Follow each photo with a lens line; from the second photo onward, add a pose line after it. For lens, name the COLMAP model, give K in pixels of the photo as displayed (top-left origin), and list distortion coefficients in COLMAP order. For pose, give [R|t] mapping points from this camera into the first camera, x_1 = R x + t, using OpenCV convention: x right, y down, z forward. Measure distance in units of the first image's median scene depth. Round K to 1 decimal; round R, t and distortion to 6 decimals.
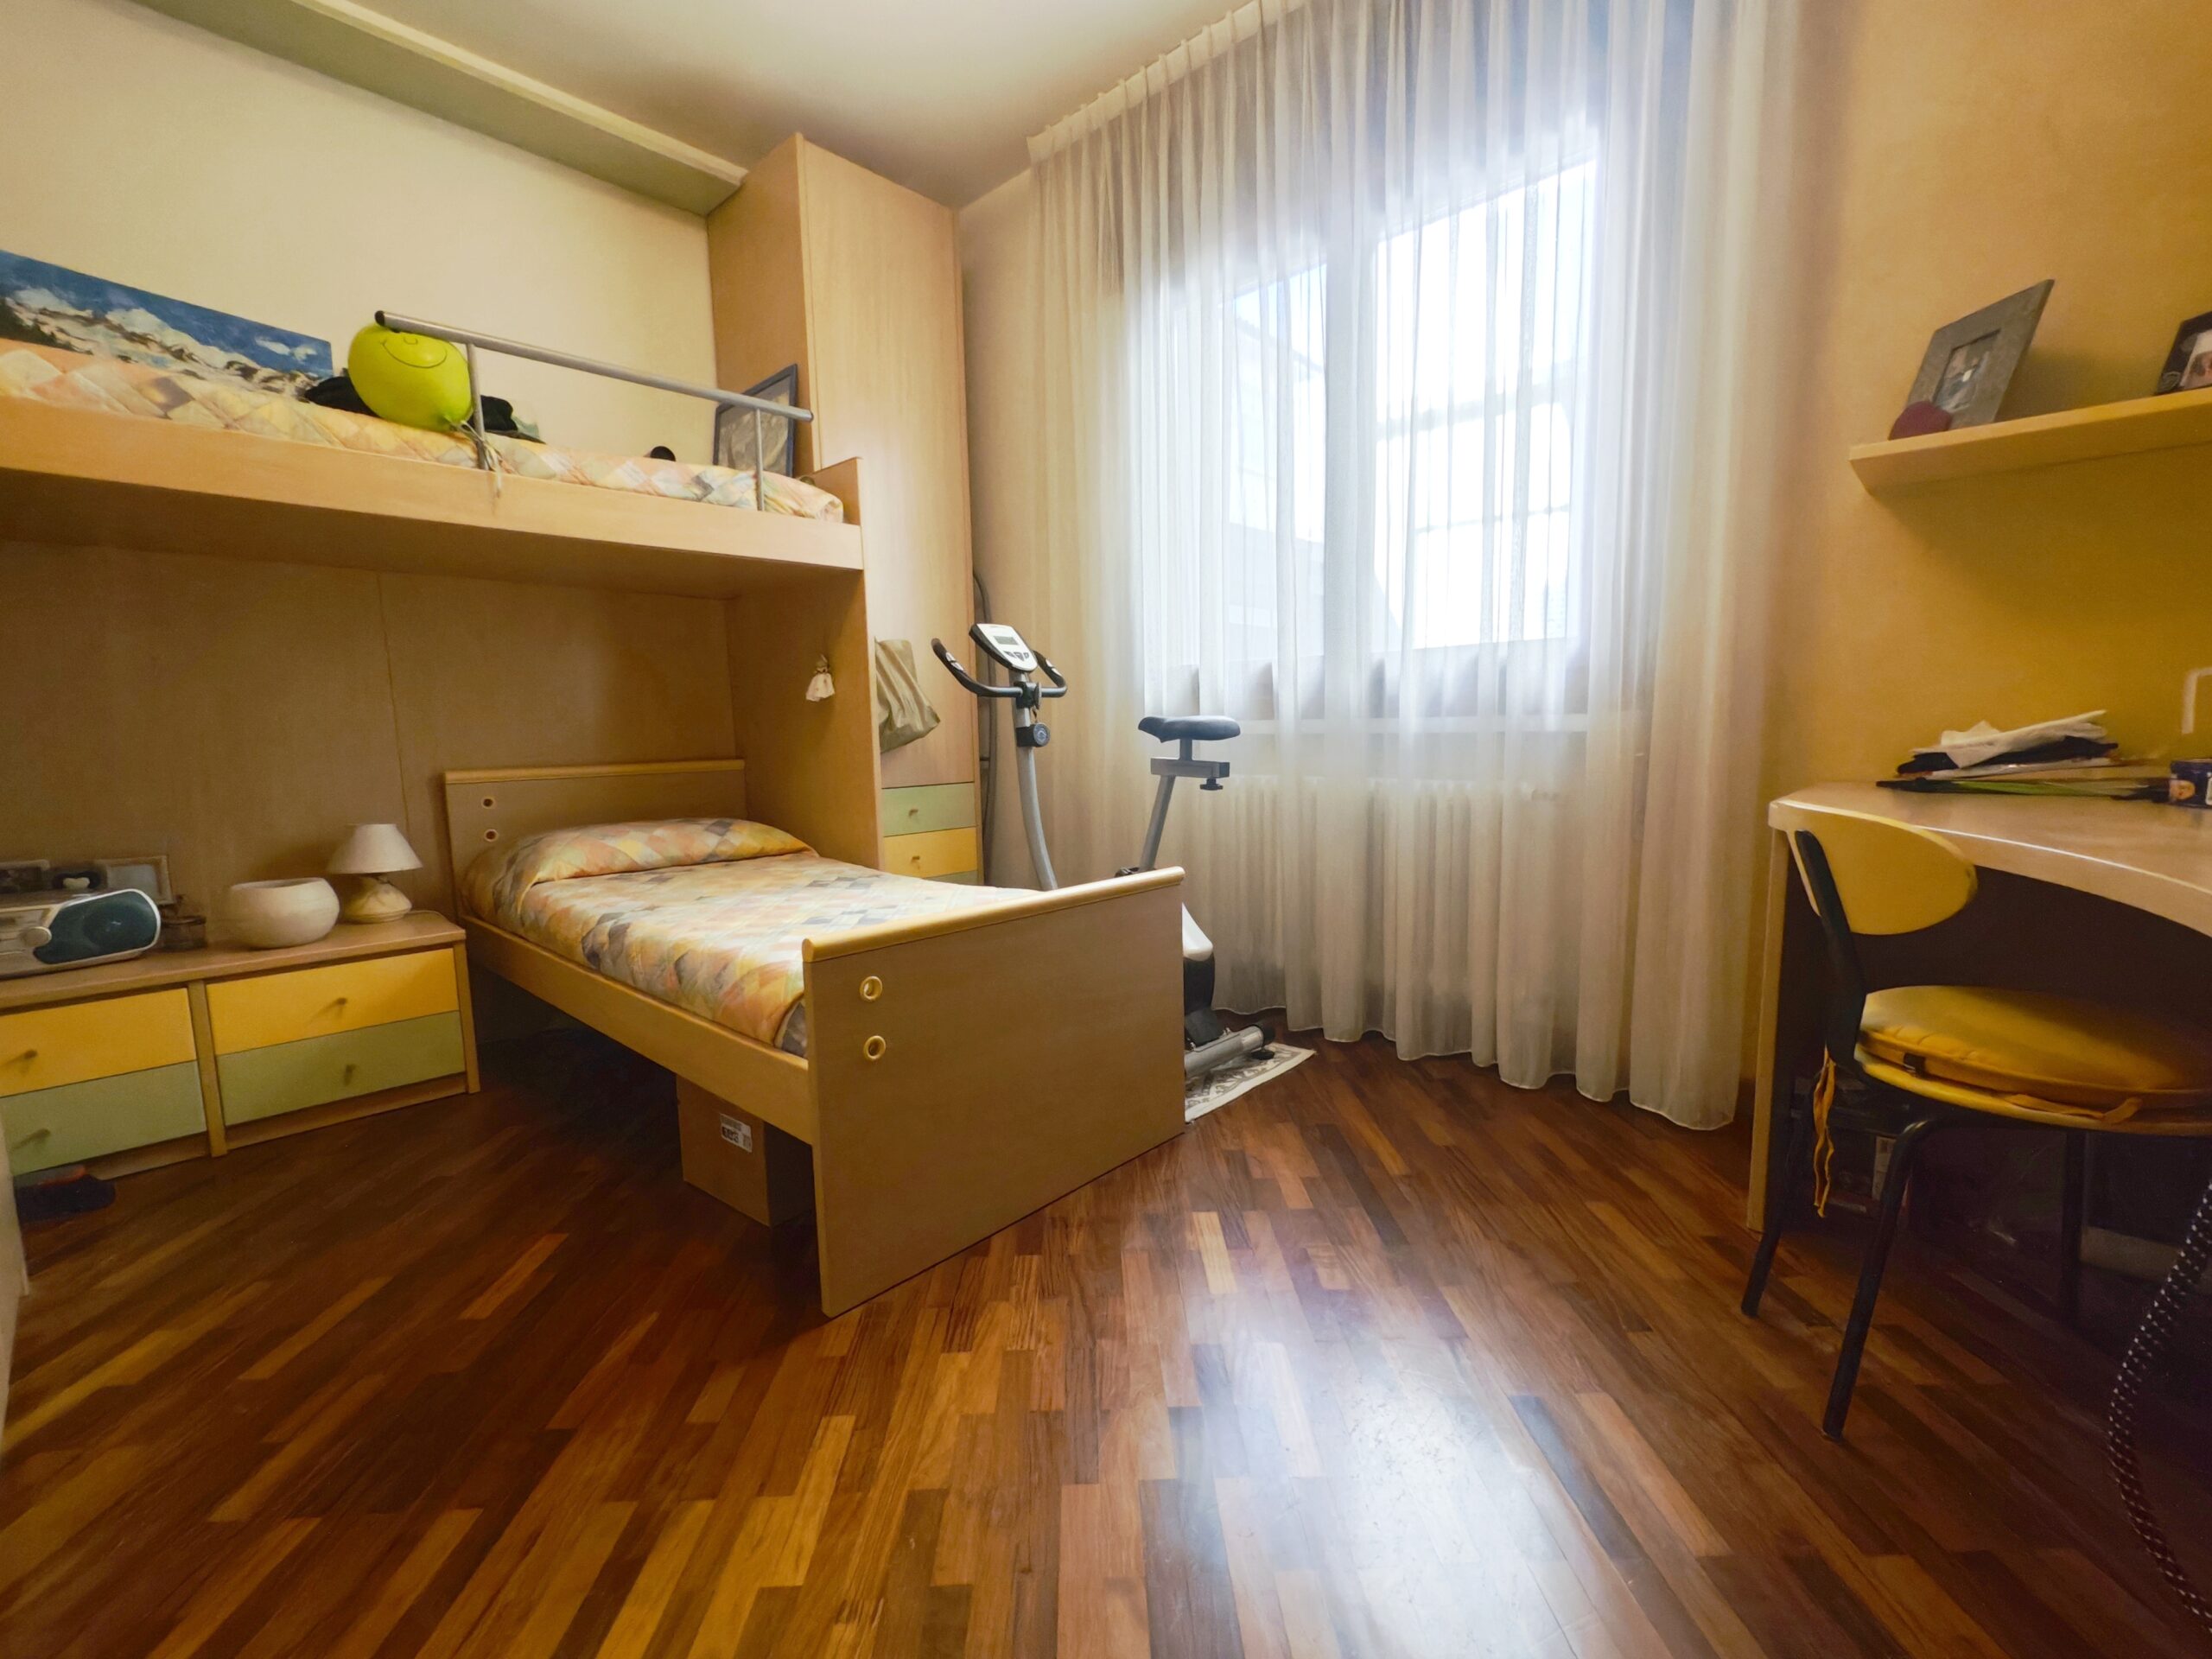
lens RADIAL K [[953.4, 0, 1116.4], [0, 953.4, 846.3], [0, 0, 1]] dist [0.000147, -0.000248]
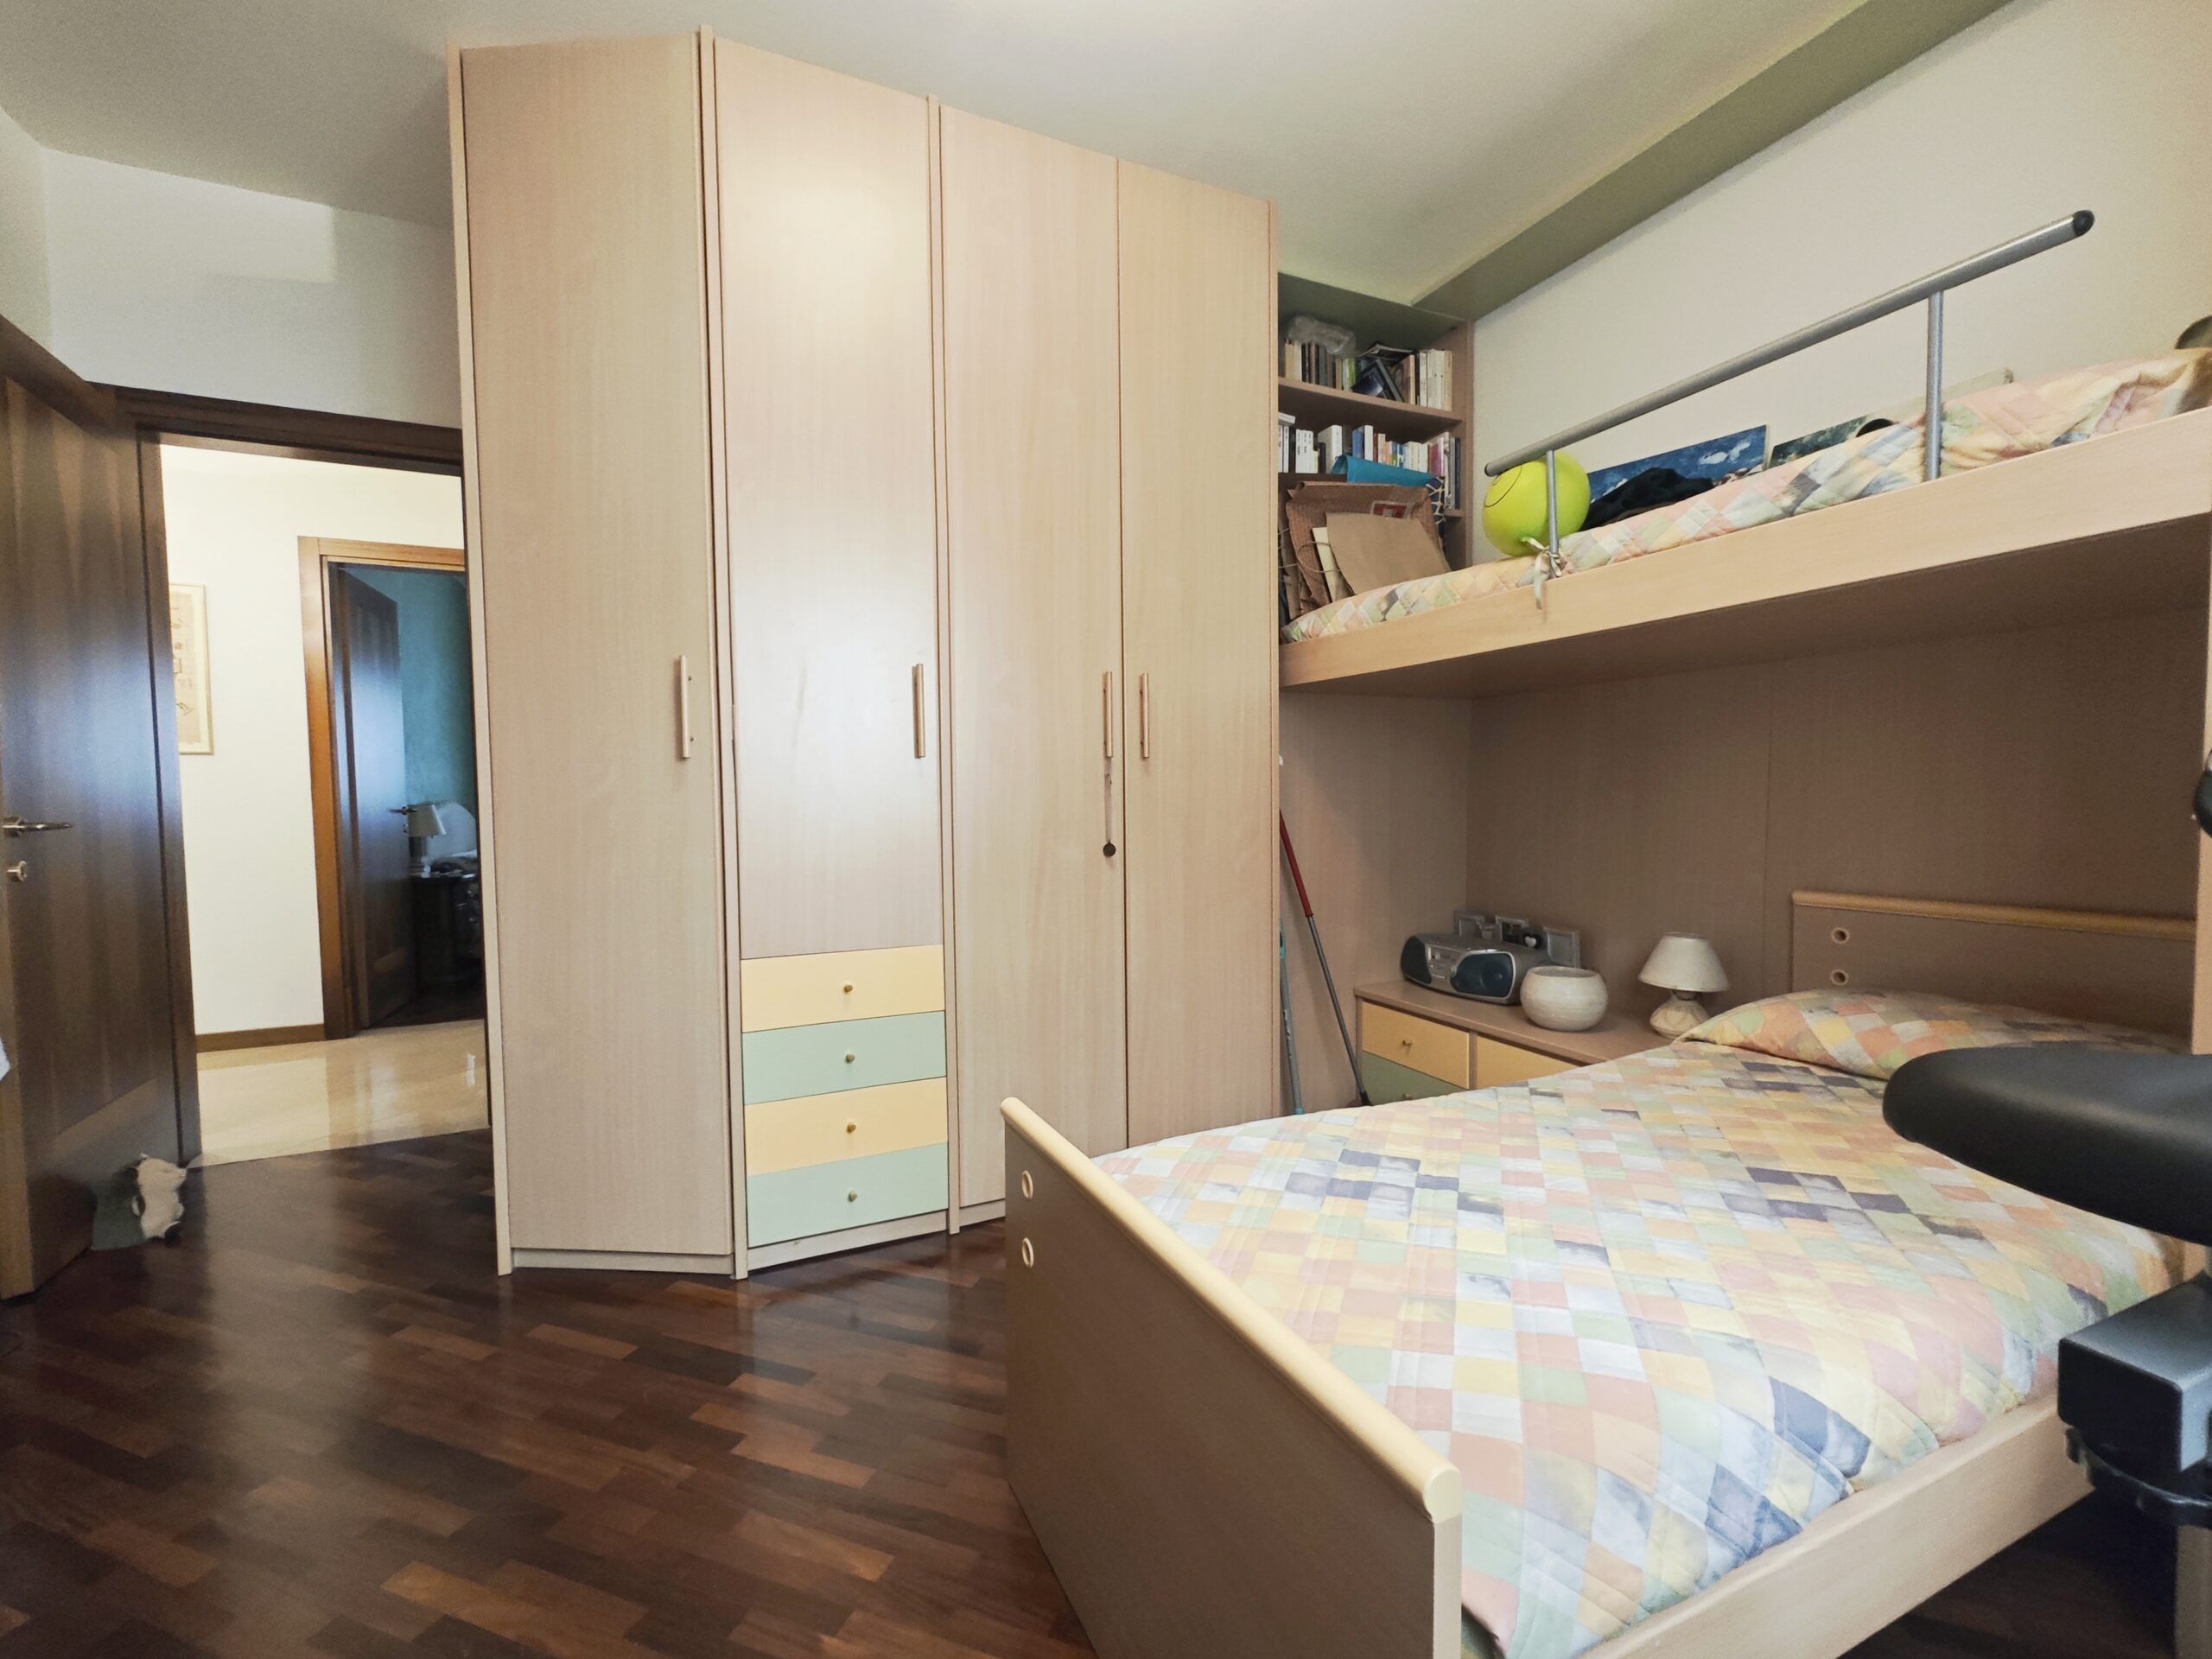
lens RADIAL K [[953.4, 0, 1116.4], [0, 953.4, 846.3], [0, 0, 1]] dist [0.000147, -0.000248]
pose [[-0.386823, 0.075799, -0.919034, 0.324124], [-0.095255, 0.988000, 0.121581, -0.180404], [0.917221, 0.134573, -0.374961, 0.854427]]
